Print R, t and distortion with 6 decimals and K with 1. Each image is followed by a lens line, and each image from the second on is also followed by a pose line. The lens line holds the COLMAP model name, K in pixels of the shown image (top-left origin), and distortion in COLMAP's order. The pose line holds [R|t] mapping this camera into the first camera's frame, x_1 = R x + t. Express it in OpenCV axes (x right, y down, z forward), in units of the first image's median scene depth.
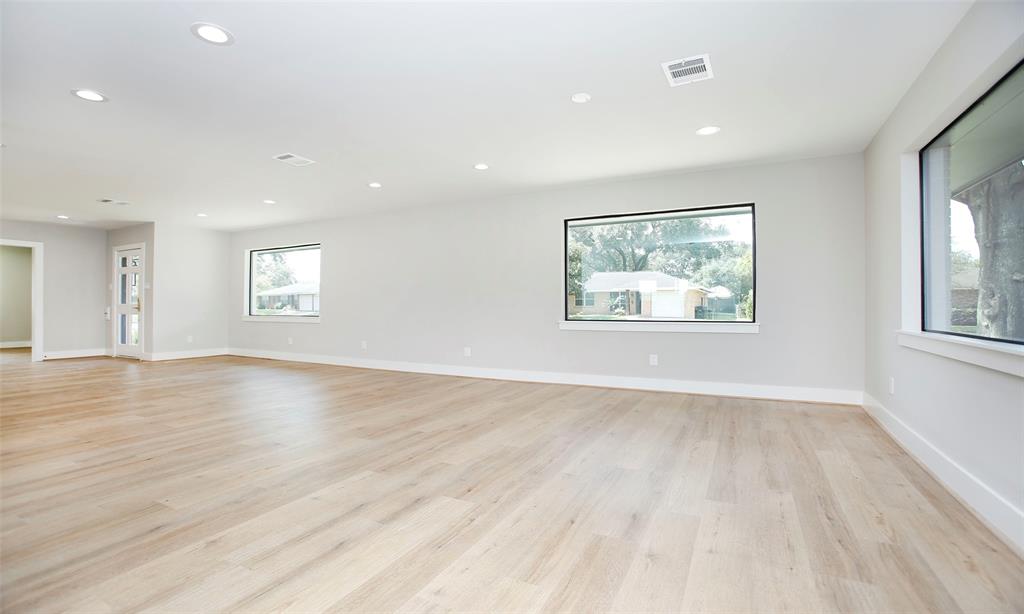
lens RADIAL K [[469.5, 0, 509.4], [0, 469.5, 305.5], [0, 0, 1]] dist [-0.072140, 0.033446]
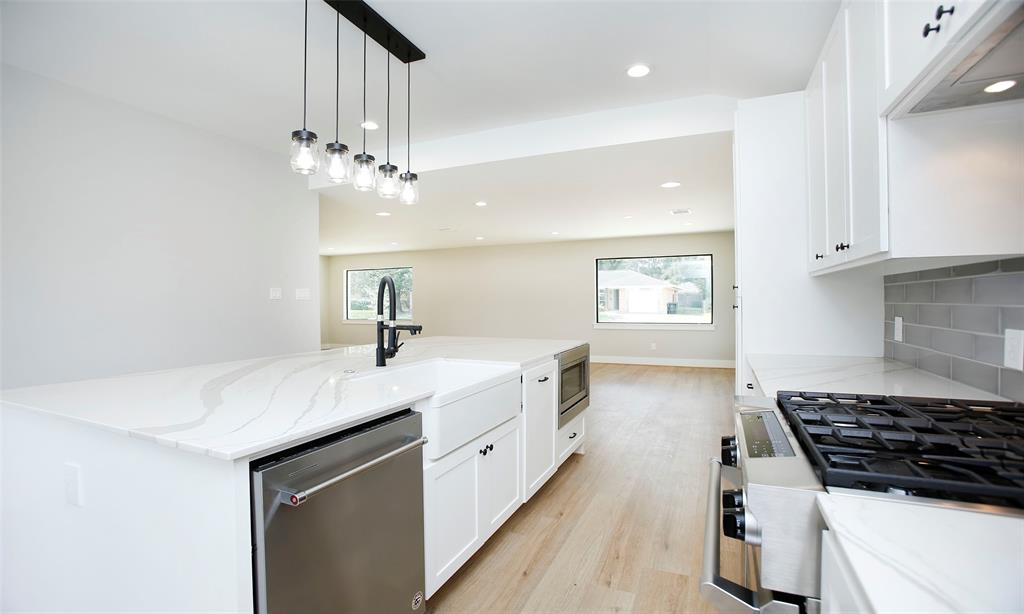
lens RADIAL K [[469.5, 0, 509.4], [0, 469.5, 305.5], [0, 0, 1]] dist [-0.072140, 0.033446]
pose [[0.998229, -0.008117, 0.058931, -0.456662], [0.007451, 0.999906, 0.011521, -0.079541], [-0.059019, -0.011061, 0.998196, -0.954314]]
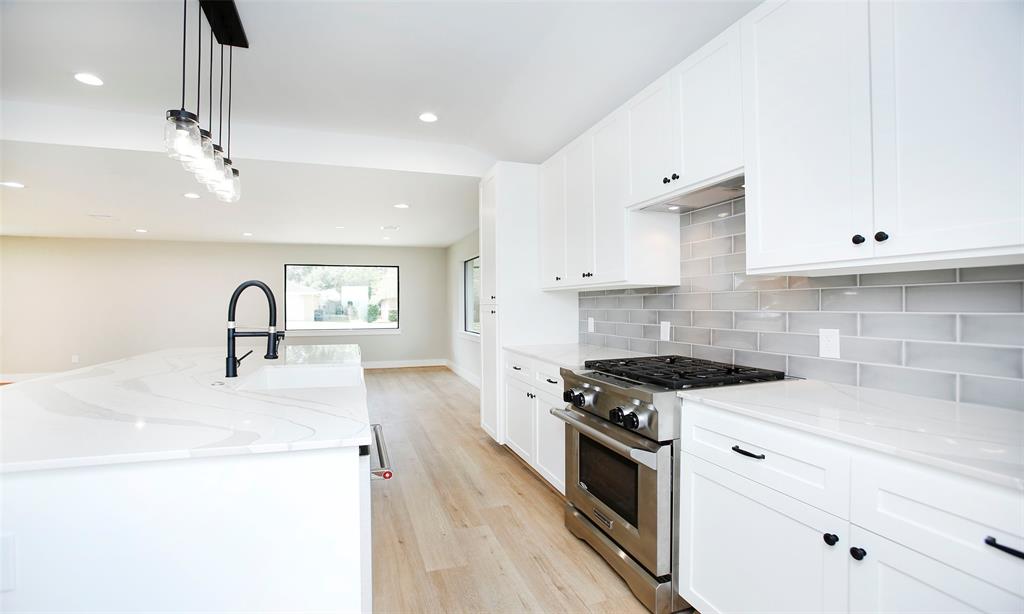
lens RADIAL K [[469.5, 0, 509.4], [0, 469.5, 305.5], [0, 0, 1]] dist [-0.072140, 0.033446]
pose [[0.691248, -0.001849, 0.722616, -0.784956], [0.002891, 0.999996, -0.000207, -0.079955], [-0.722612, 0.002232, 0.691250, -0.962086]]
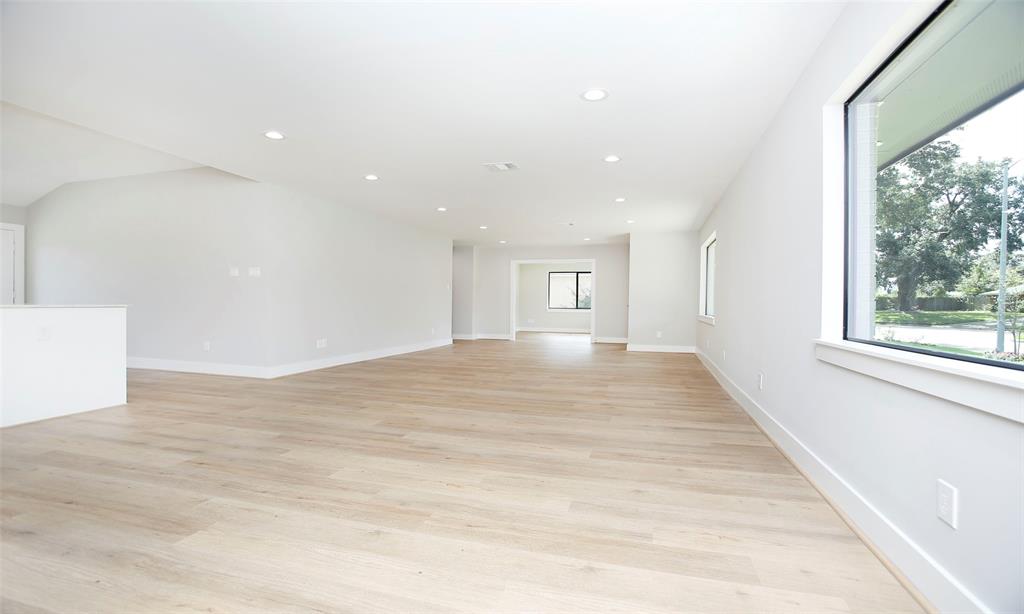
lens RADIAL K [[469.5, 0, 509.4], [0, 469.5, 305.5], [0, 0, 1]] dist [-0.072140, 0.033446]
pose [[0.188016, 0.003615, -0.982159, 0.796941], [-0.007979, 0.999966, 0.002154, 0.007038], [0.982133, 0.007431, 0.188039, 1.074657]]
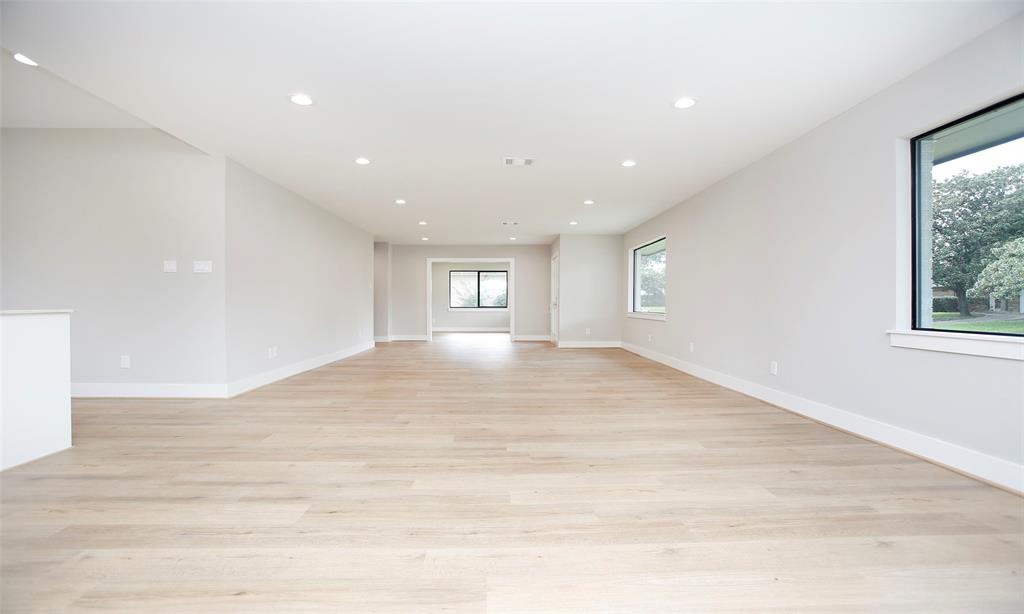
lens RADIAL K [[469.5, 0, 509.4], [0, 469.5, 305.5], [0, 0, 1]] dist [-0.072140, 0.033446]
pose [[0.485900, 0.002132, -0.874012, 0.583740], [0.001797, 0.999992, 0.003438, 0.006534], [0.874013, -0.003241, 0.485892, 0.617880]]
